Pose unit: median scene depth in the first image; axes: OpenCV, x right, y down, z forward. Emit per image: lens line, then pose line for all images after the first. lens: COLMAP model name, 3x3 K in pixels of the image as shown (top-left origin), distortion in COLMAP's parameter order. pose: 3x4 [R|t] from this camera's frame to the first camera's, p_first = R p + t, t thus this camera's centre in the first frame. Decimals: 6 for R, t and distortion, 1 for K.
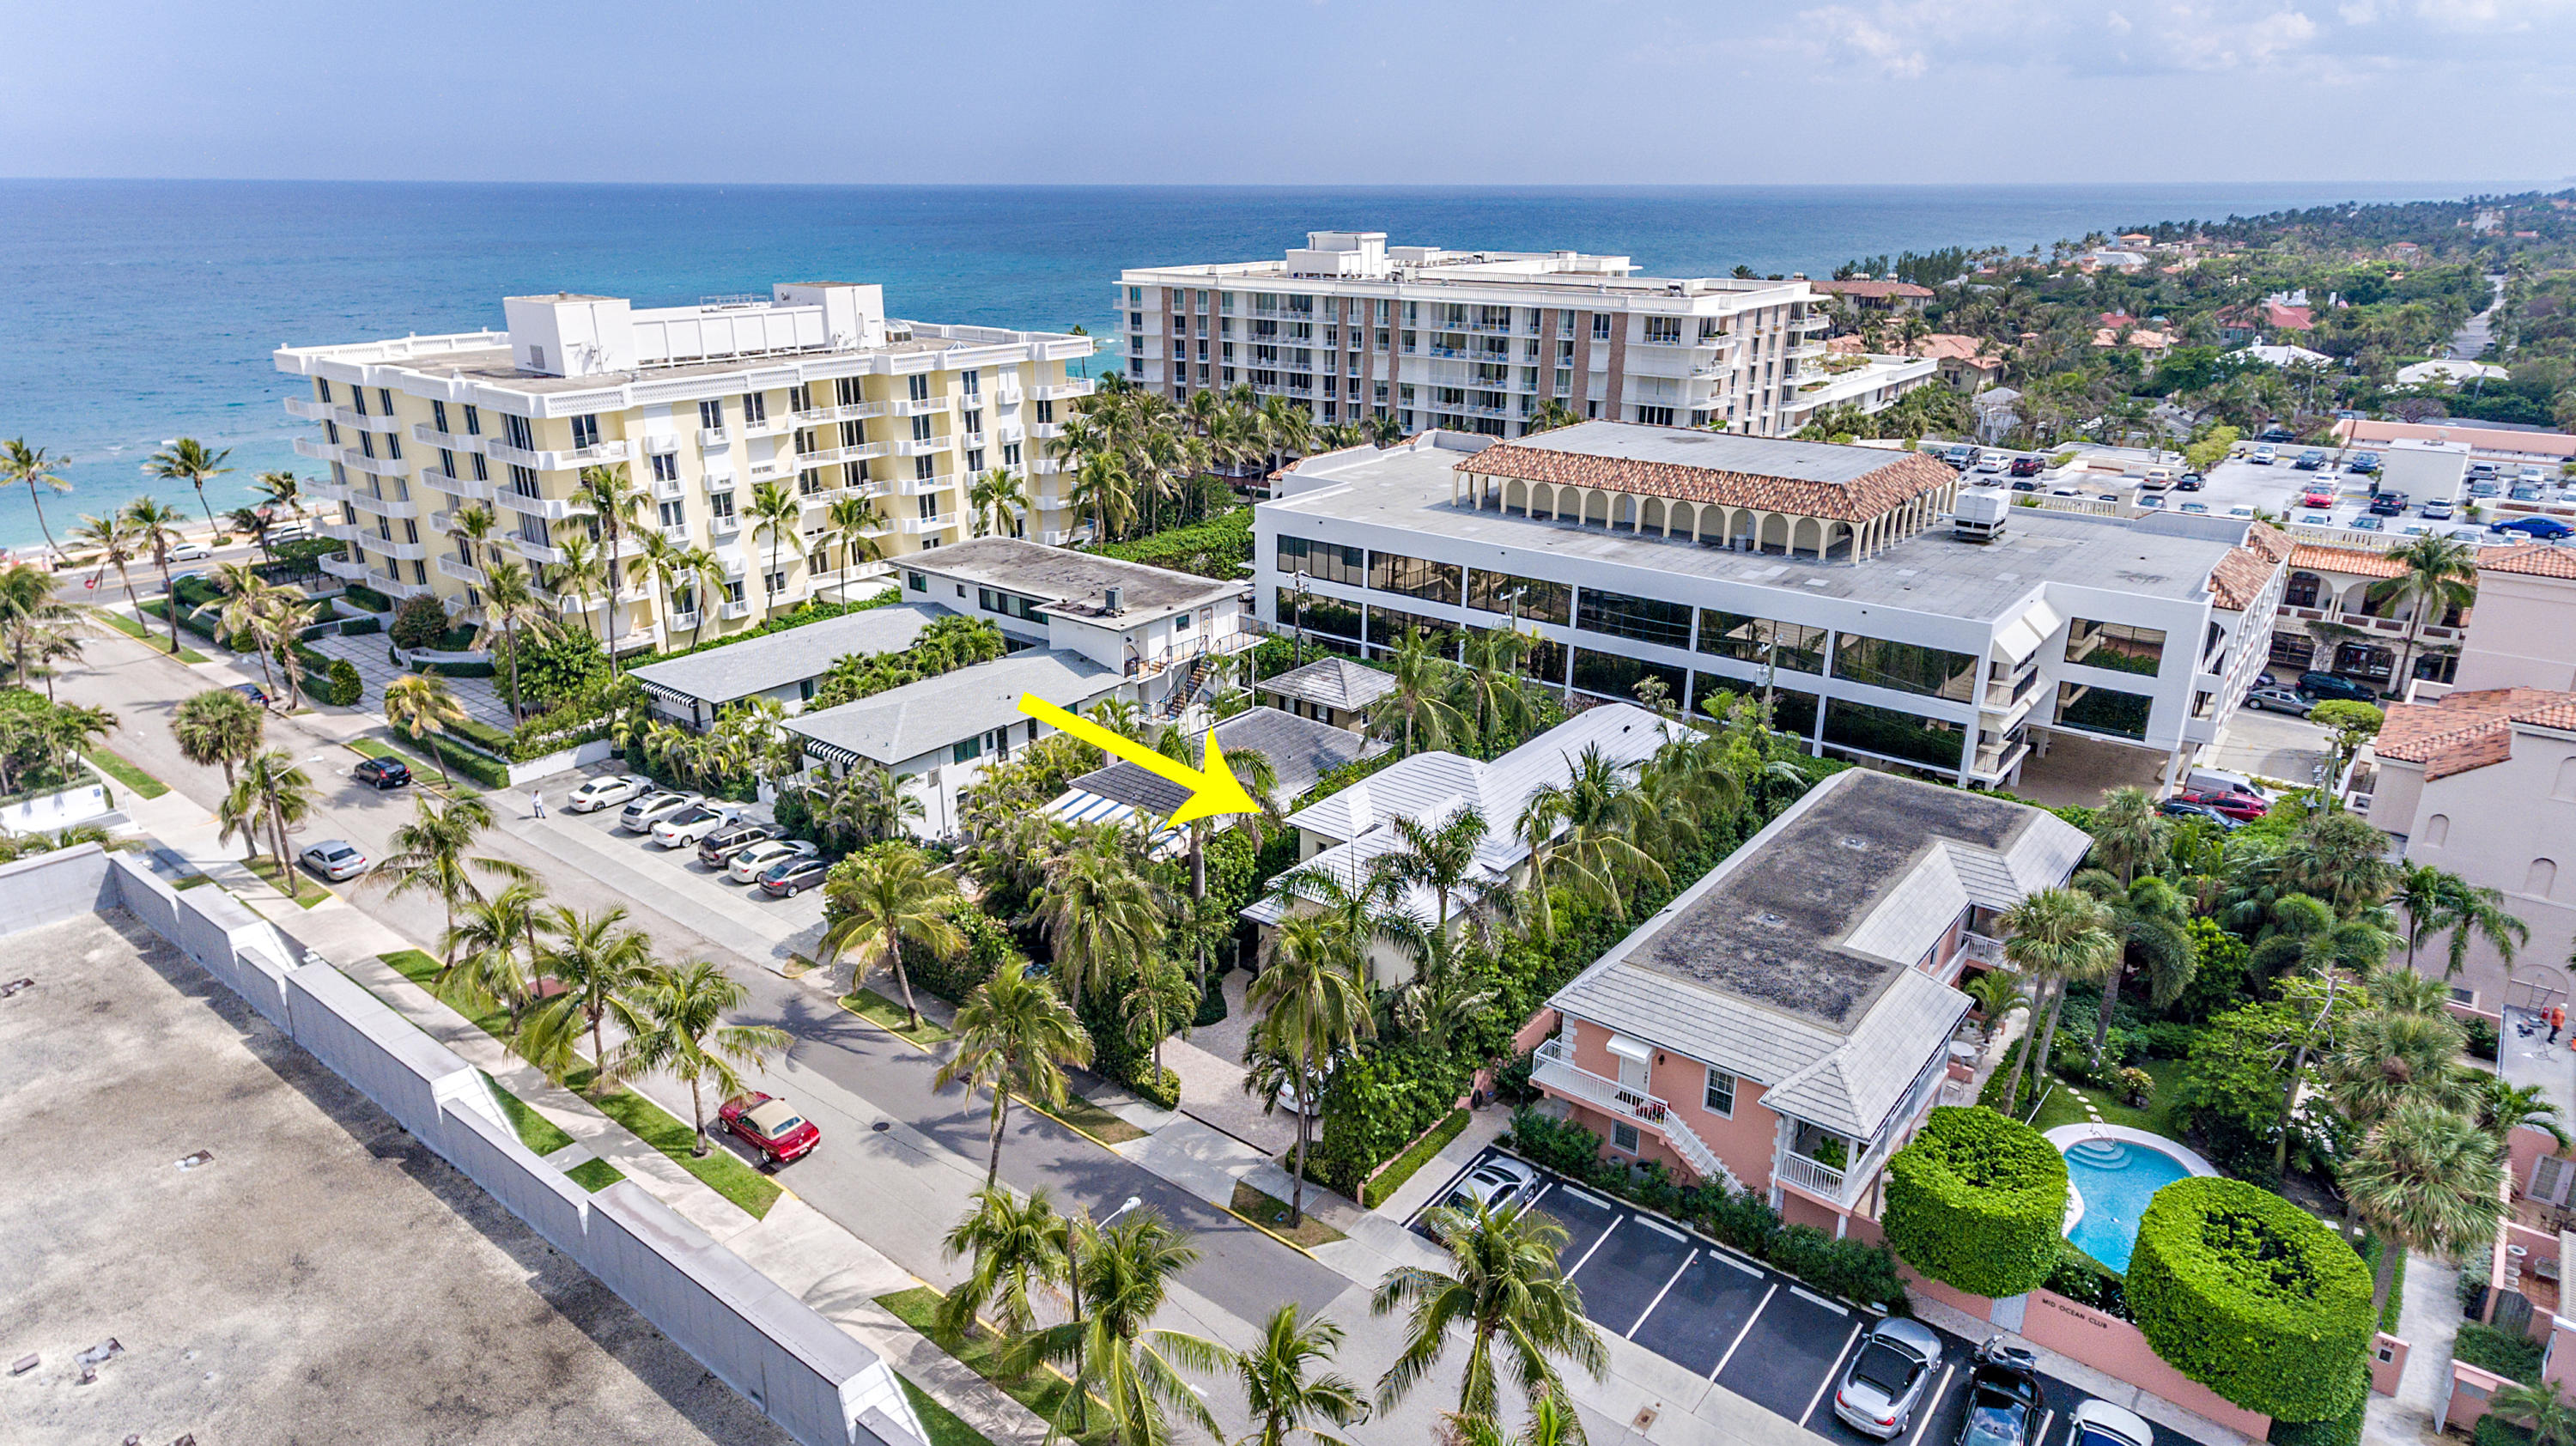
lens RADIAL K [[1498.6, 0, 1288.0], [0, 1498.6, 723.0], [0, 0, 1]] dist [0.112575, 0.000089]
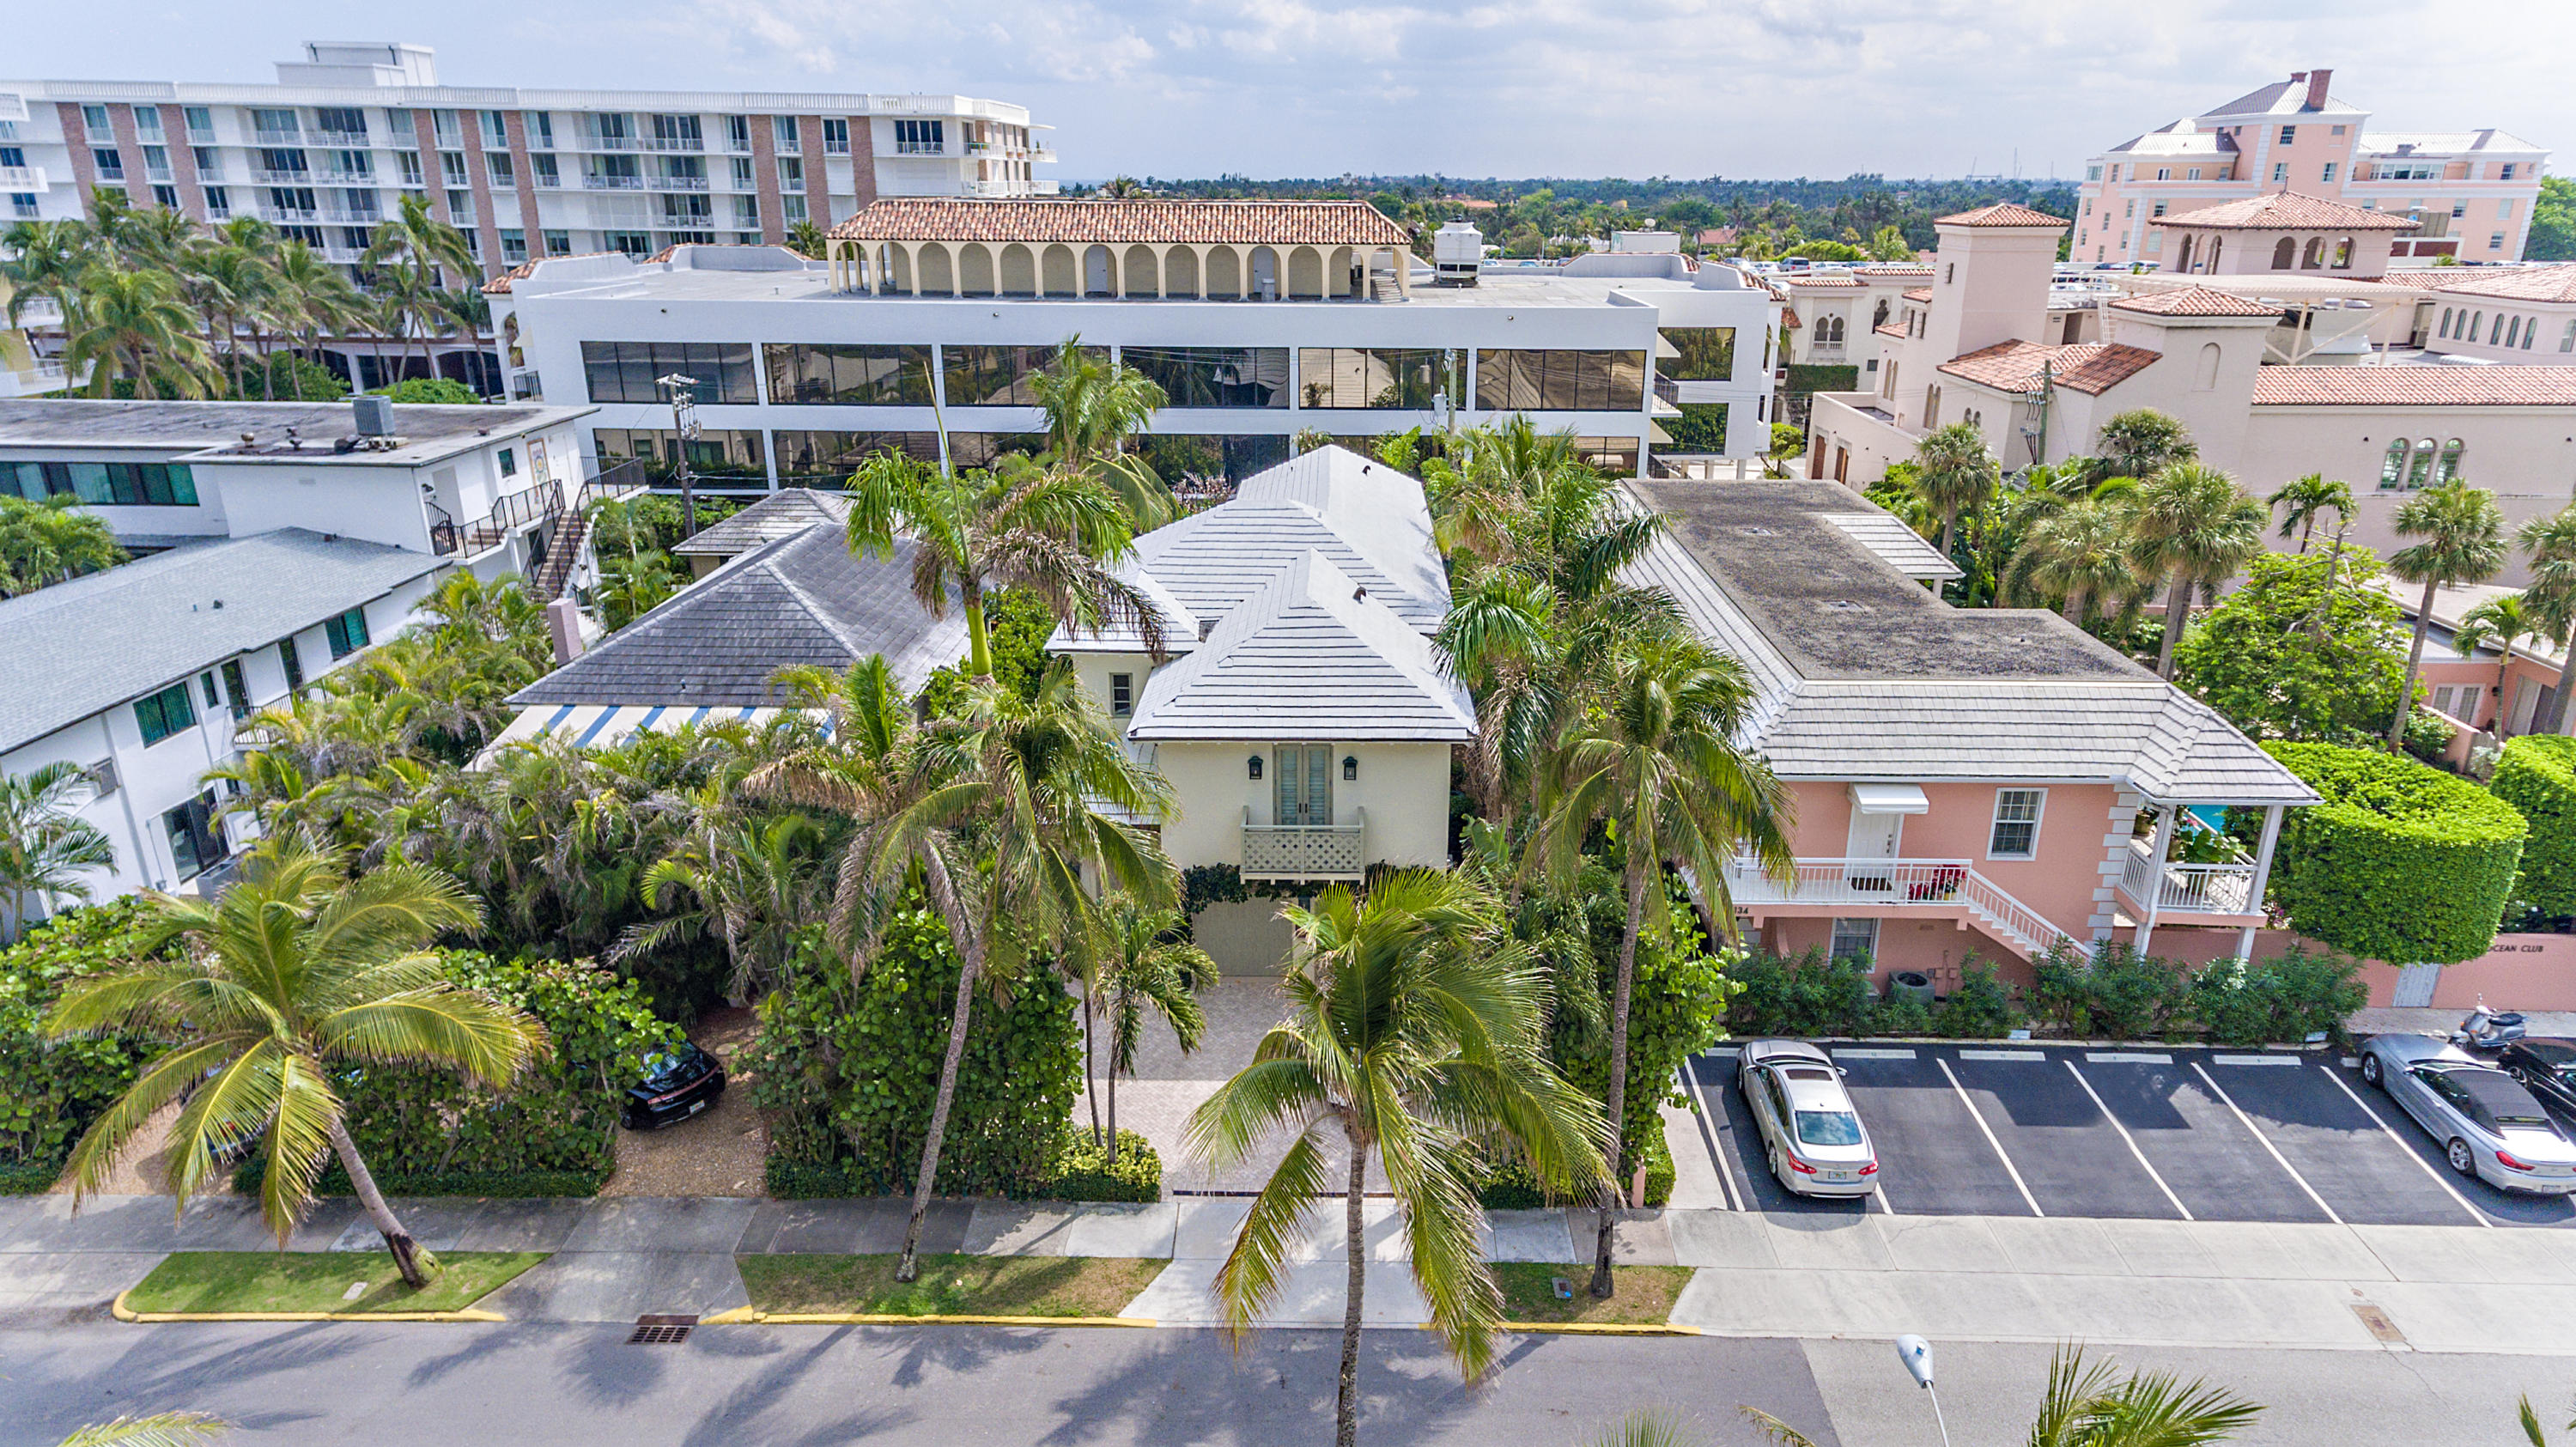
lens RADIAL K [[1517.8, 0, 1345.7], [0, 1517.8, 726.8], [0, 0, 1]] dist [0.036474, -0.015477]
pose [[0.785875, -0.207858, 0.582405, -0.114304], [0.203641, 0.976272, 0.073642, 0.034256], [-0.583893, 0.060728, 0.809556, 0.226967]]
